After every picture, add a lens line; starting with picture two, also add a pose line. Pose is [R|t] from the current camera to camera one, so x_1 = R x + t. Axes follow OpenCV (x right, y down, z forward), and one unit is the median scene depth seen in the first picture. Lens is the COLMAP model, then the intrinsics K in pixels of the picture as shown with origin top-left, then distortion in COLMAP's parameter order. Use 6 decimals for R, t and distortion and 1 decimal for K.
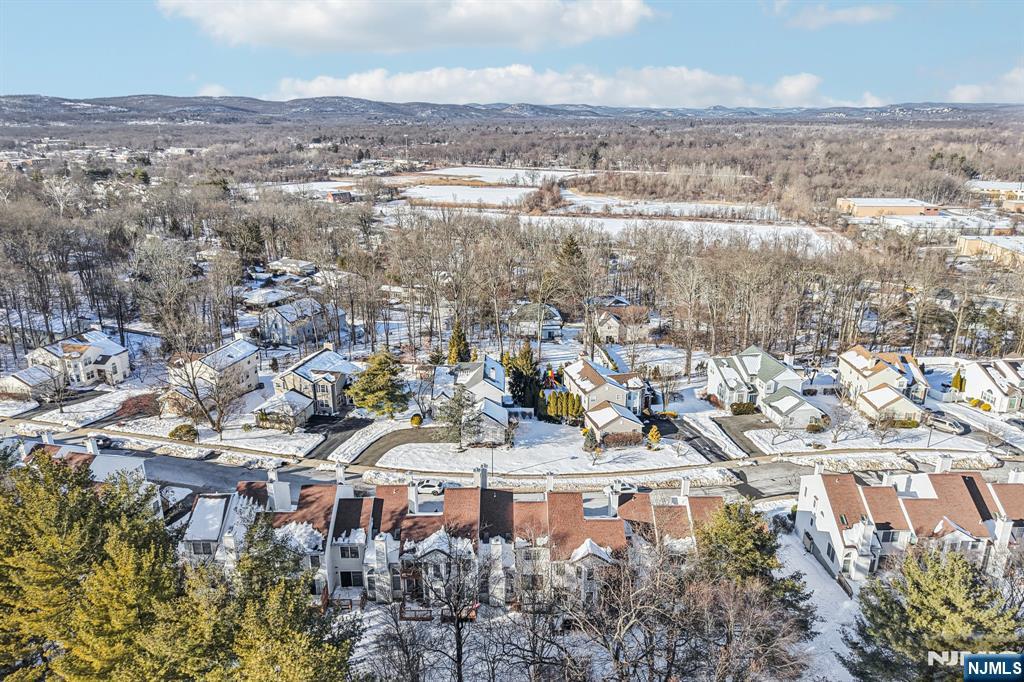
lens RADIAL K [[693.0, 0, 517.5], [0, 693.0, 355.6], [0, 0, 1]] dist [0.026995, -0.034180]
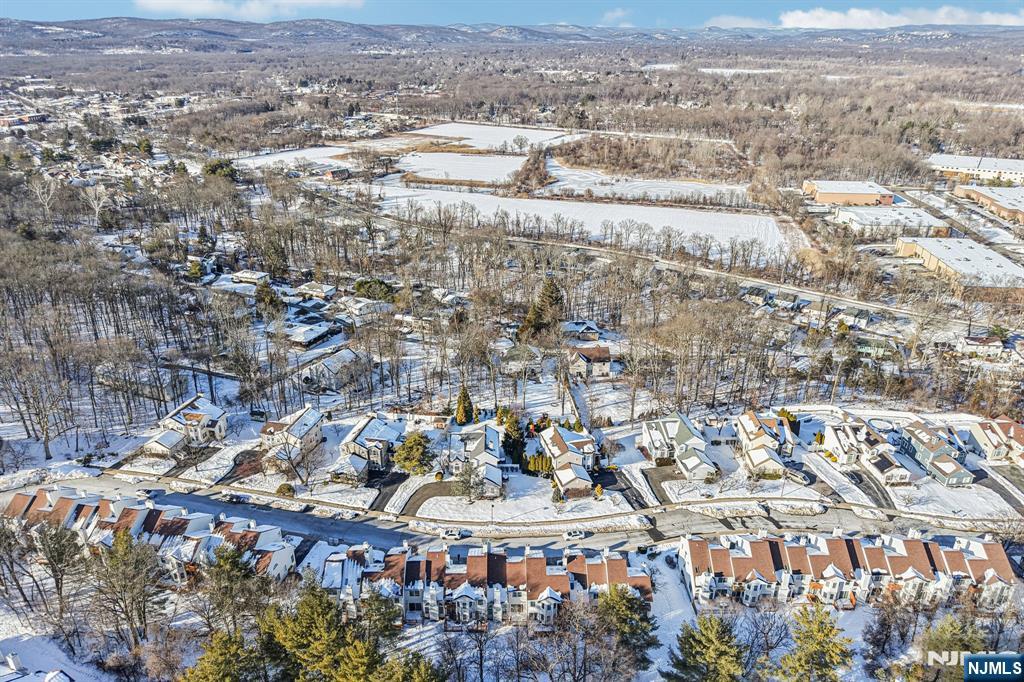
lens RADIAL K [[694.0, 0, 510.5], [0, 694.0, 355.8], [0, 0, 1]] dist [0.034233, -0.036017]
pose [[0.999974, -0.000726, 0.007152, -0.004538], [-0.000023, 0.994554, 0.104220, -0.283585], [-0.007188, -0.104217, 0.994529, -0.398097]]
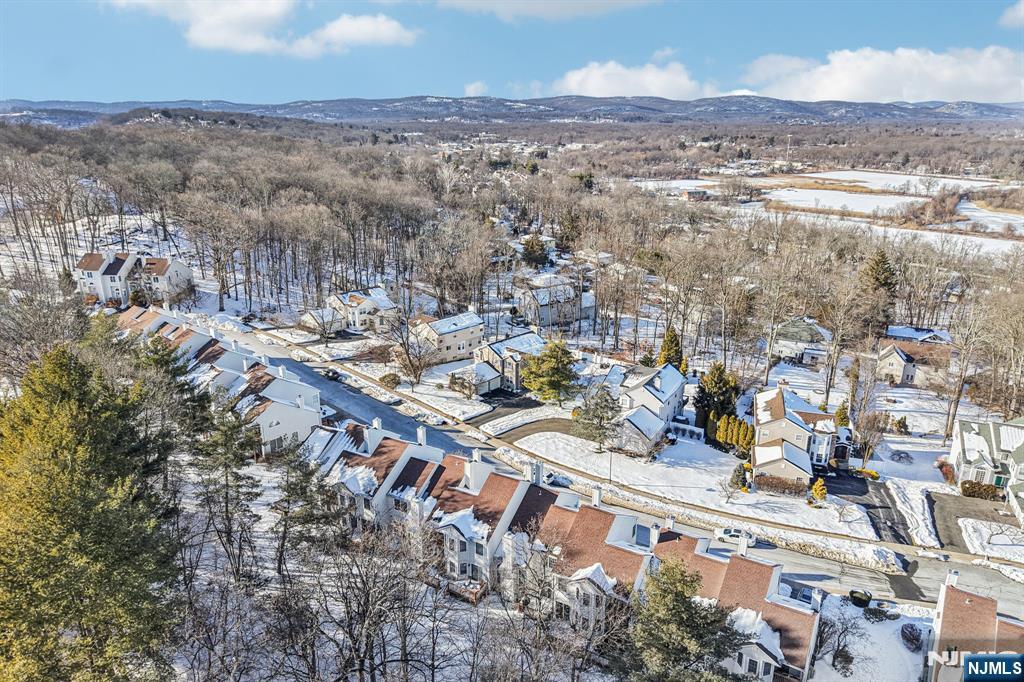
lens RADIAL K [[693.0, 0, 517.5], [0, 693.0, 355.6], [0, 0, 1]] dist [0.026995, -0.034180]
pose [[0.857009, 0.172218, -0.485672, 0.226481], [-0.171708, 0.984075, 0.045958, -0.017543], [0.485853, 0.044008, 0.872932, 0.069717]]
